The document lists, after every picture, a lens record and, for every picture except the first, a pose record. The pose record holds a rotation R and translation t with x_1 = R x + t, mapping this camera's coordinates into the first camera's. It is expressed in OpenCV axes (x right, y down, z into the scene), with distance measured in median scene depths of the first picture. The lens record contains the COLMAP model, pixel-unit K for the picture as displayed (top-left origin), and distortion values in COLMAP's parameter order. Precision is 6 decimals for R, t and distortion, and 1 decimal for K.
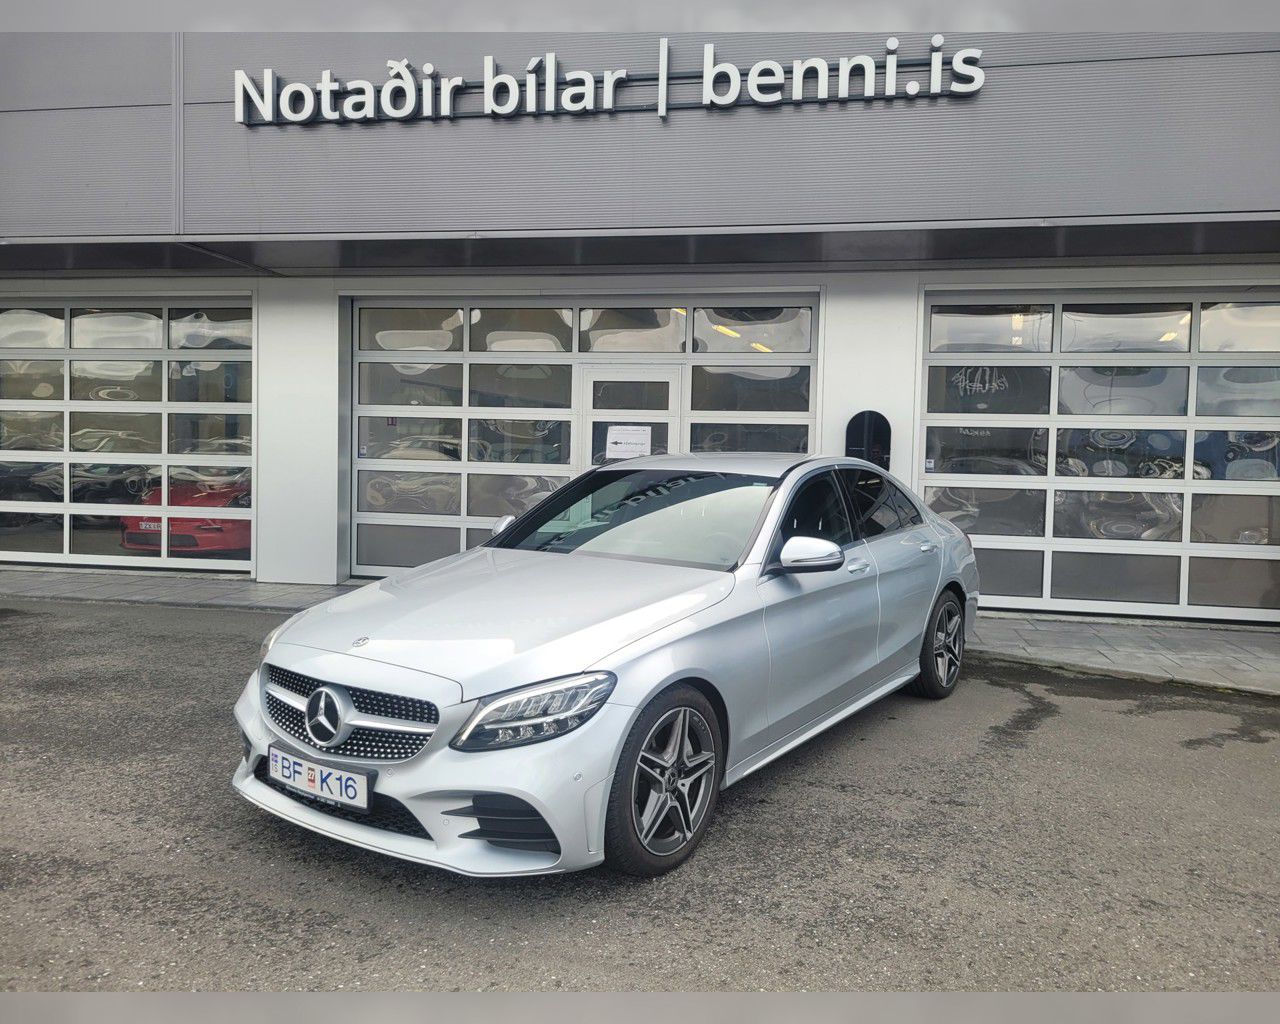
lens RADIAL K [[964.6, 0, 663.7], [0, 964.6, 492.3], [0, 0, 1]] dist [0.059505, -0.043678]
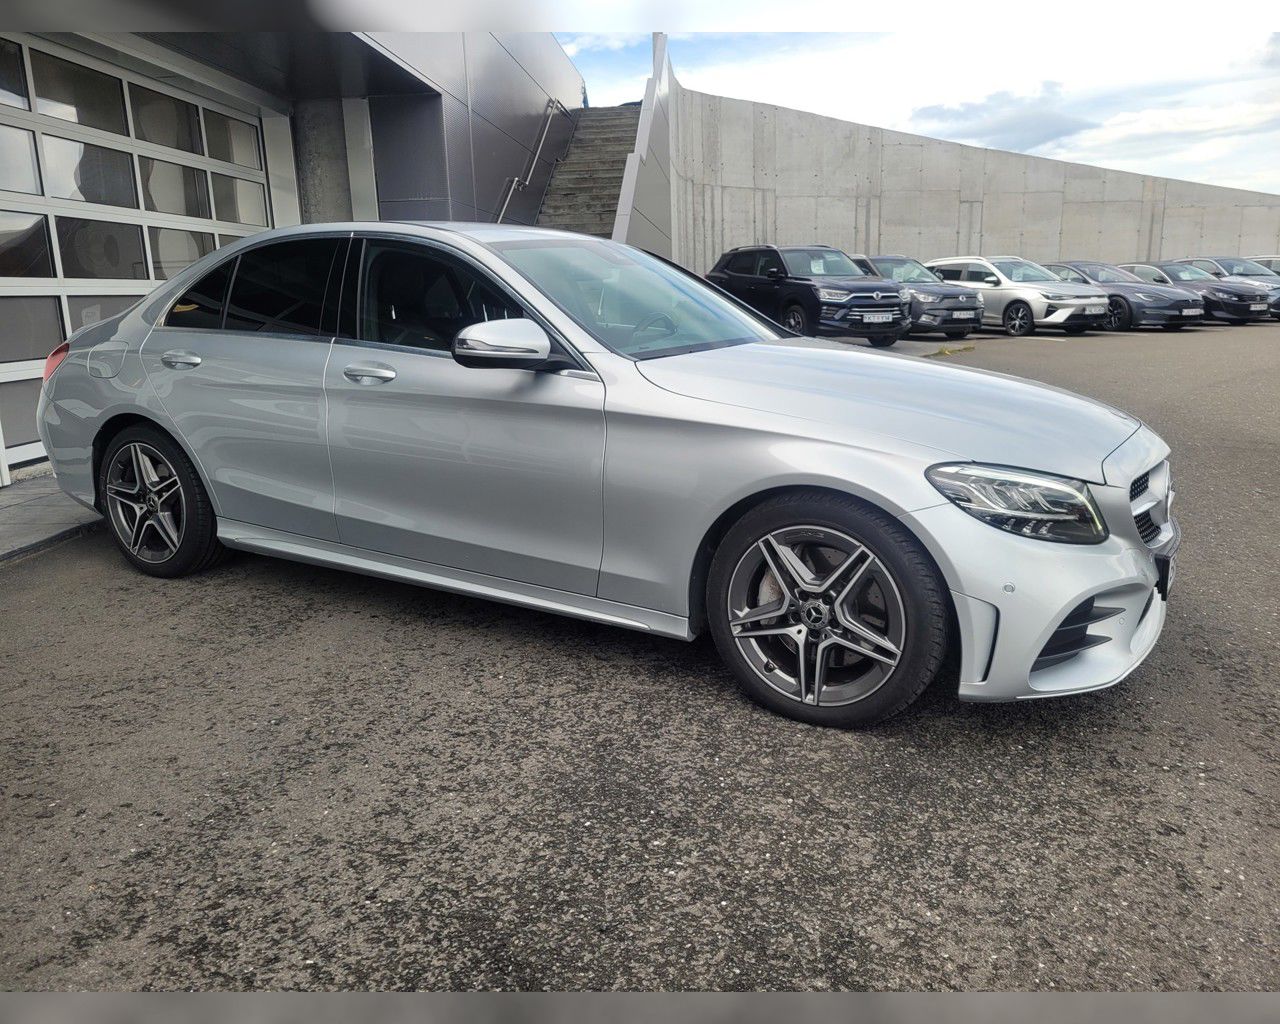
lens RADIAL K [[964.6, 0, 642.6], [0, 964.6, 499.6], [0, 0, 1]] dist [0.059505, -0.043678]
pose [[-0.097098, -0.229265, 0.968509, -0.791885], [0.059679, 0.970015, 0.235604, -0.002817], [-0.993484, 0.080676, -0.080504, 1.044290]]
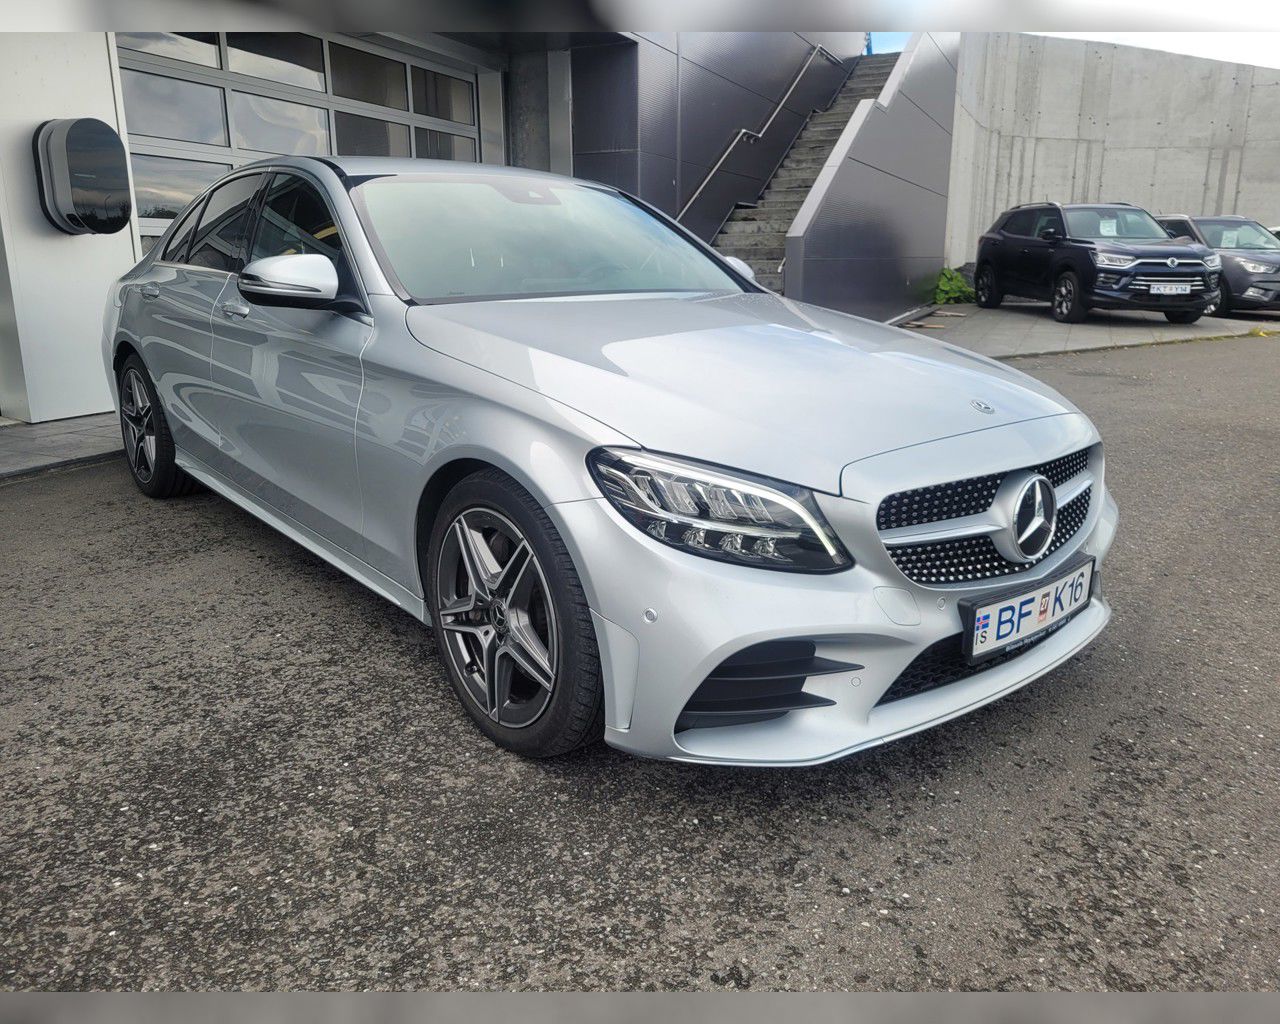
lens RADIAL K [[964.6, 0, 643.2], [0, 964.6, 487.4], [0, 0, 1]] dist [0.059505, -0.043678]
pose [[0.240076, -0.245325, 0.939244, -0.686282], [0.041301, 0.969246, 0.242605, 0.027708], [-0.969875, -0.019452, 0.242825, 0.736910]]
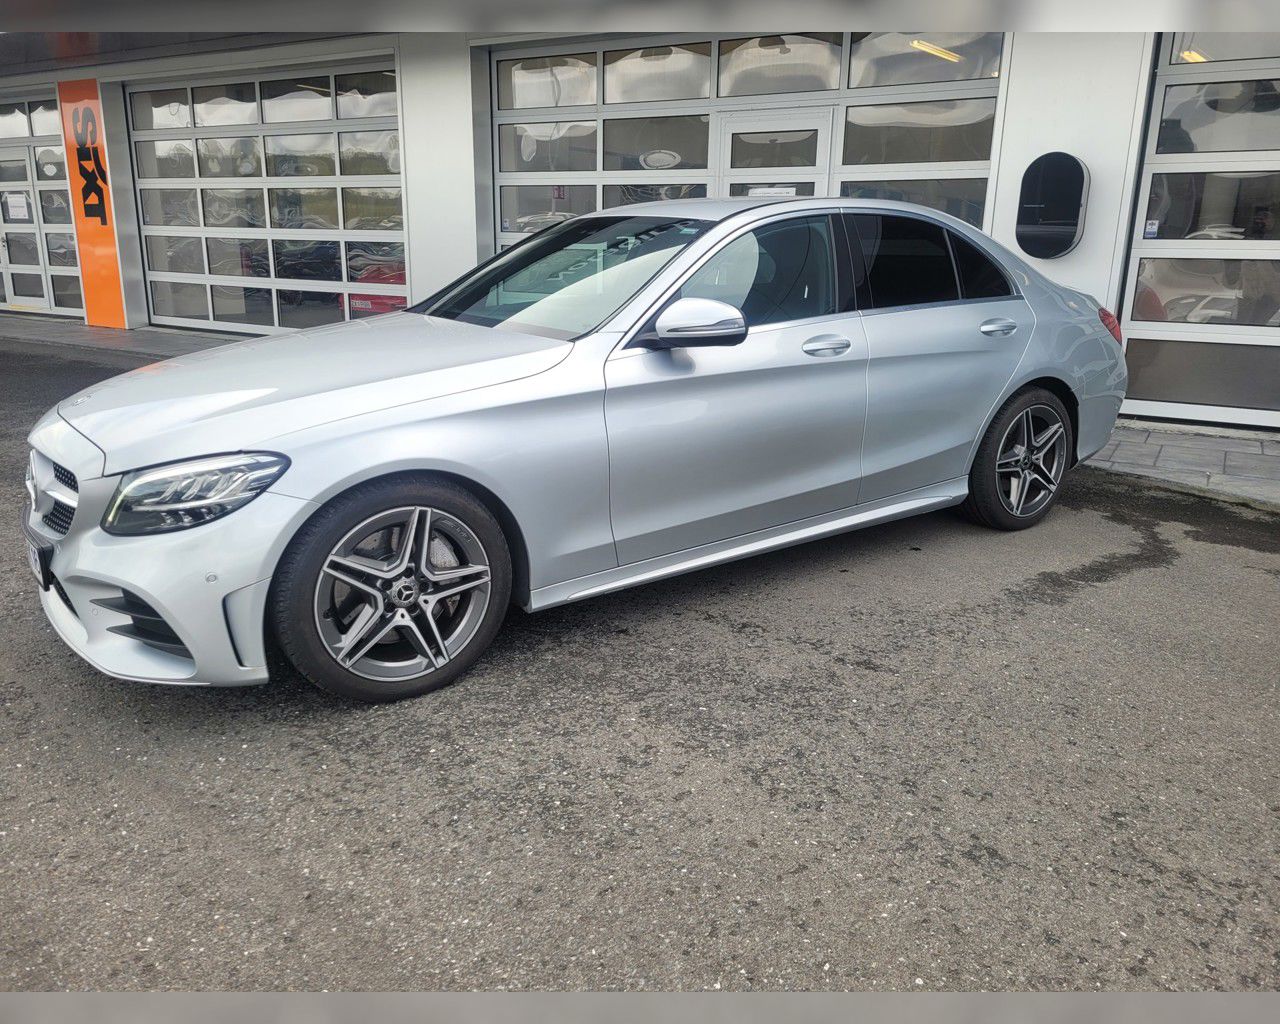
lens RADIAL K [[964.6, 0, 659.2], [0, 964.6, 493.3], [0, 0, 1]] dist [0.059505, -0.043678]
pose [[0.940915, 0.079015, -0.329295, 0.323023], [-0.009904, 0.978403, 0.206470, 0.034385], [0.338497, -0.191009, 0.921377, 0.247101]]
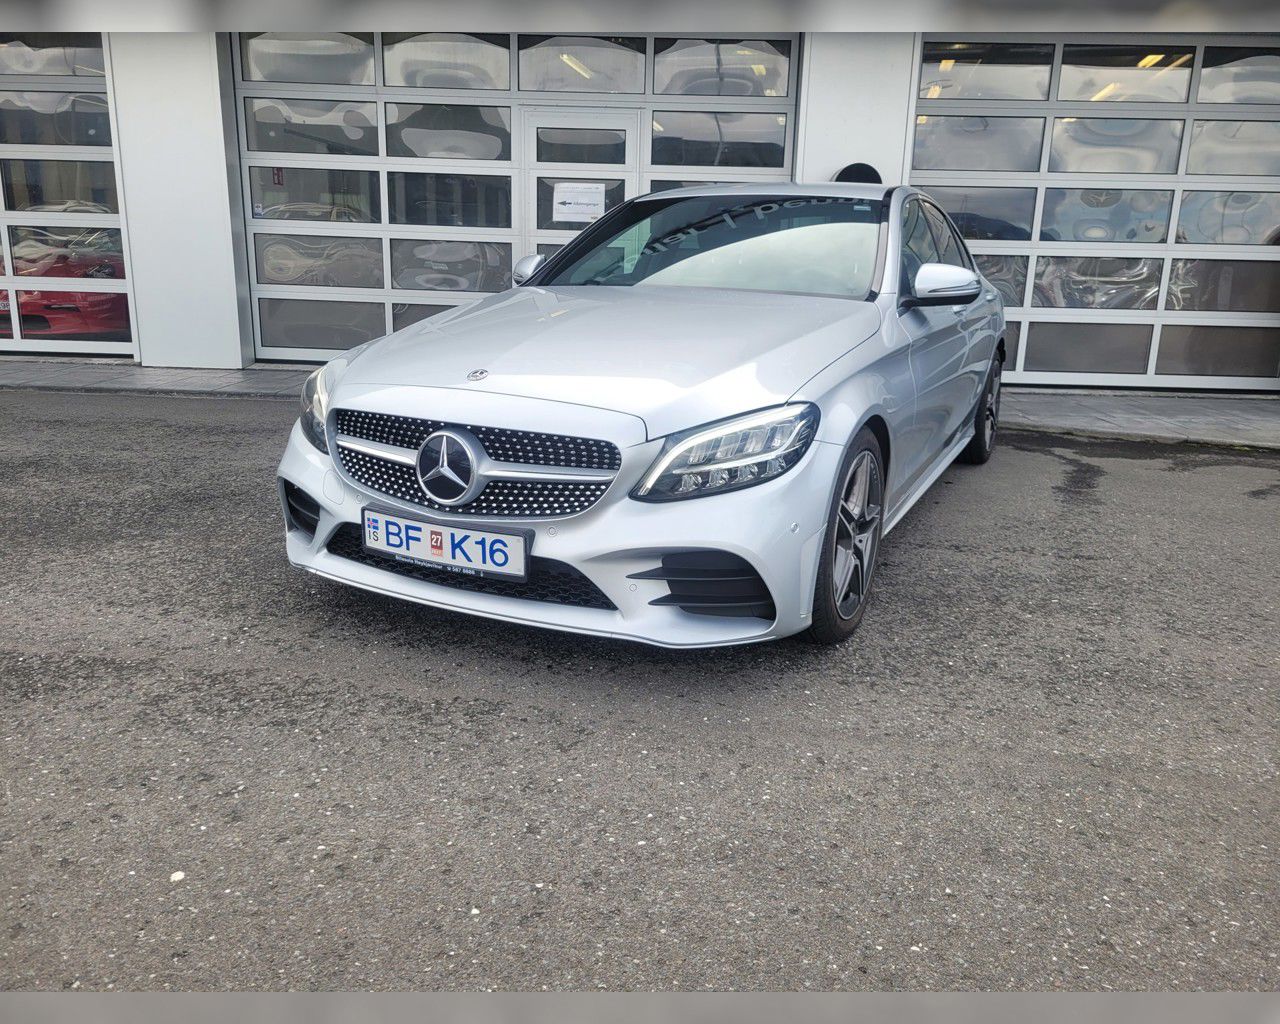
lens RADIAL K [[964.6, 0, 648.9], [0, 964.6, 496.8], [0, 0, 1]] dist [0.059505, -0.043678]
pose [[0.989191, -0.030212, 0.143485, -0.201885], [0.001177, 0.980148, 0.198265, 0.067003], [-0.146626, -0.195953, 0.969589, 0.148656]]
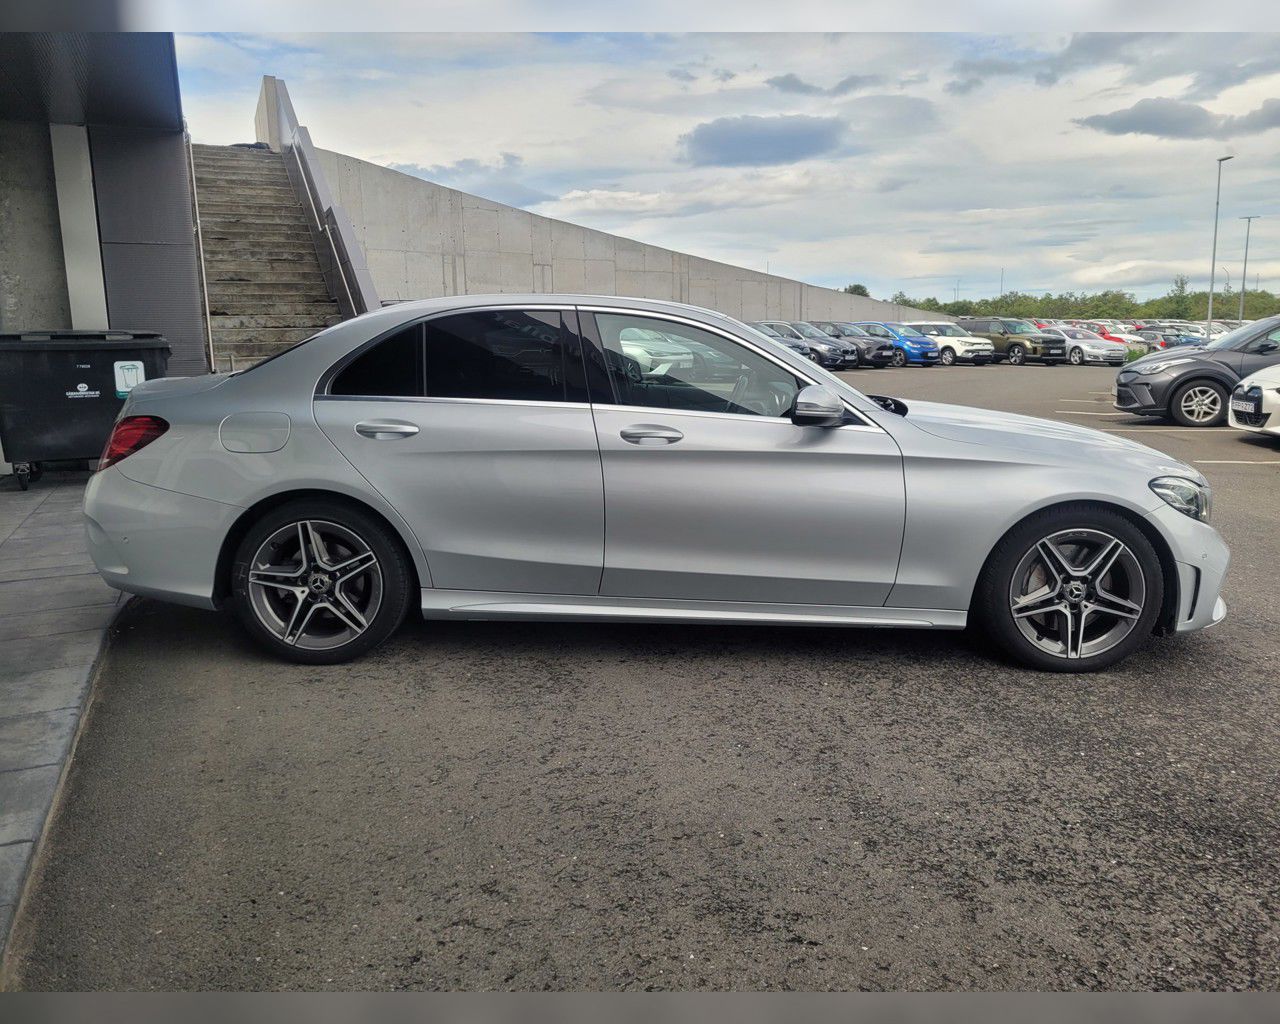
lens RADIAL K [[964.6, 0, 656.6], [0, 964.6, 486.5], [0, 0, 1]] dist [0.059505, -0.043678]
pose [[-0.574713, -0.145669, 0.805286, -0.705228], [0.028584, 0.979856, 0.197647, -0.048301], [-0.817855, 0.136609, -0.558973, 1.591982]]
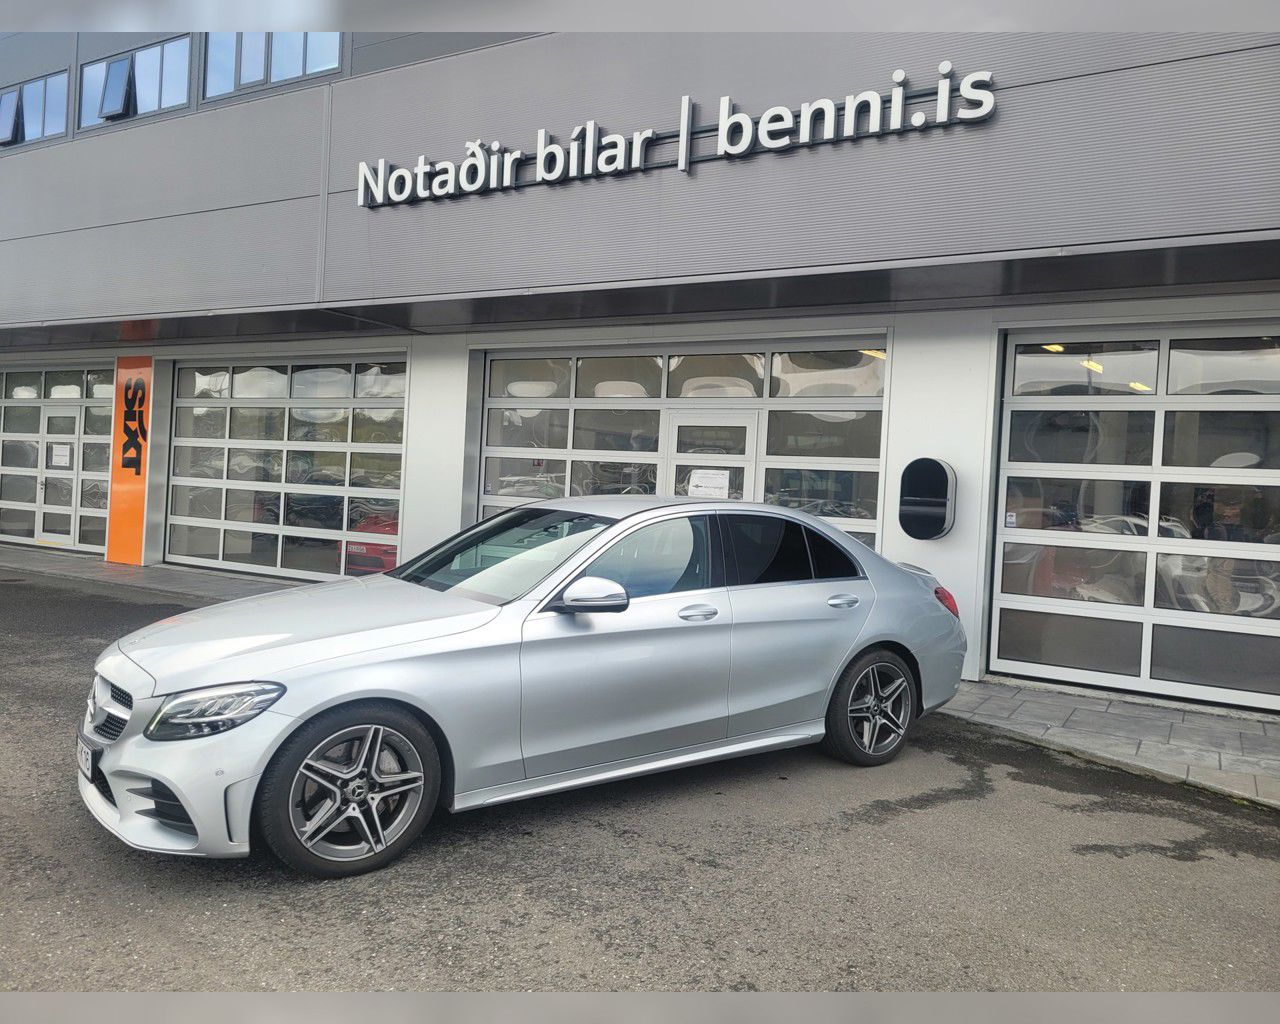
lens RADIAL K [[964.6, 0, 659.0], [0, 964.6, 496.8], [0, 0, 1]] dist [0.059505, -0.043678]
pose [[0.942054, 0.028426, -0.334254, 0.473712], [-0.042677, 0.998463, -0.035365, -0.004641], [0.332735, 0.047581, 0.941819, 0.054200]]
